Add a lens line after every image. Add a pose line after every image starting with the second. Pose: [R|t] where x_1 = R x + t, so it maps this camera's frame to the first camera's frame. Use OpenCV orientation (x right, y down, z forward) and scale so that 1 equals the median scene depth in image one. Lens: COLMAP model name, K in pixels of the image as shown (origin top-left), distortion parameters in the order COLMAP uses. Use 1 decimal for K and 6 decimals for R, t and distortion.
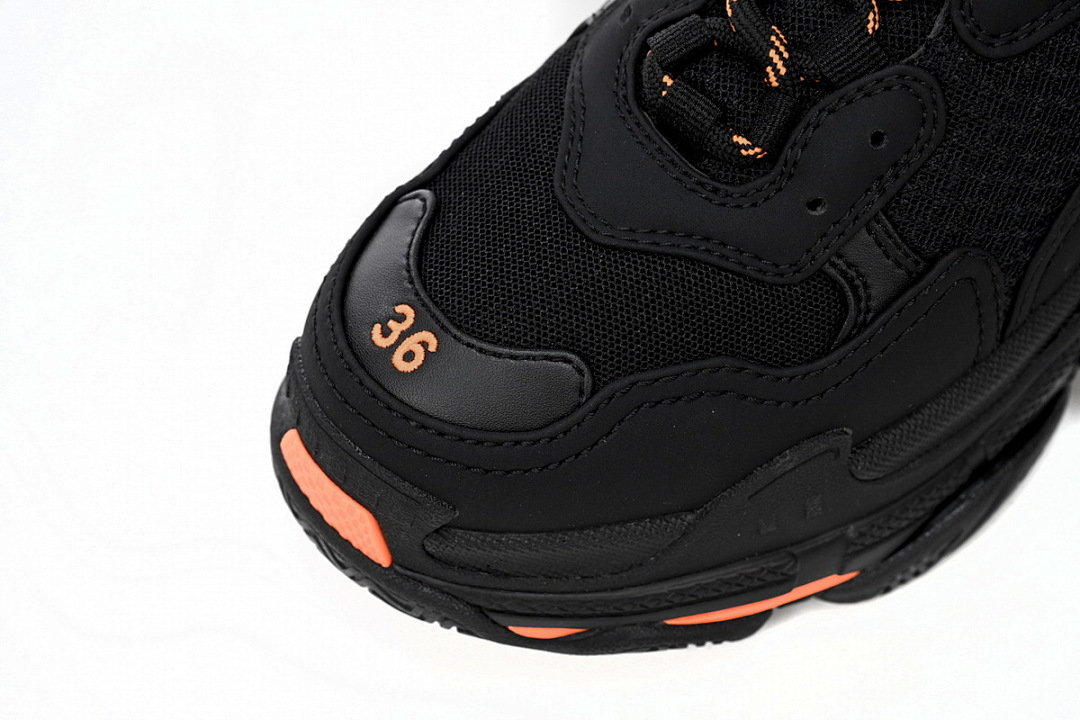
lens RADIAL K [[2435.4, 0, 541.3], [0, 2435.4, 359.1], [0, 0, 1]] dist [0.002893, 0.000000]
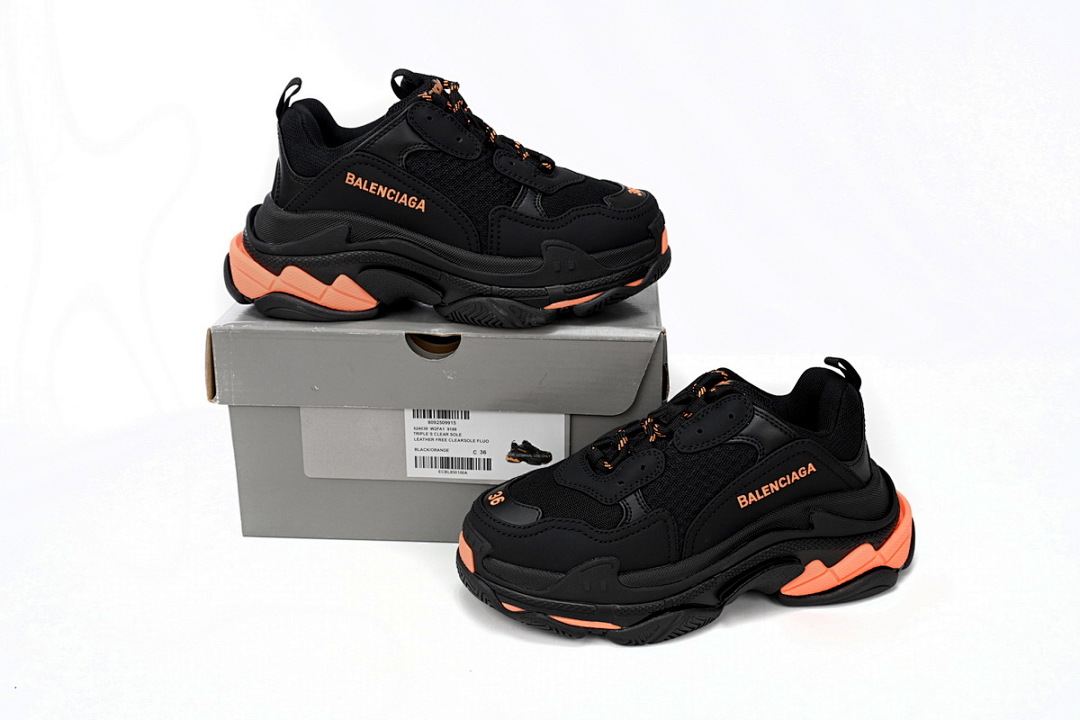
lens RADIAL K [[1181.8, 0, 537.6], [0, 1181.8, 365.9], [0, 0, 1]] dist [0.007647, 0.000000]
pose [[0.917621, 0.151540, -0.367434, 0.572138], [-0.333893, 0.795409, -0.505806, 0.658017], [0.215611, 0.586821, 0.780482, -0.371754]]
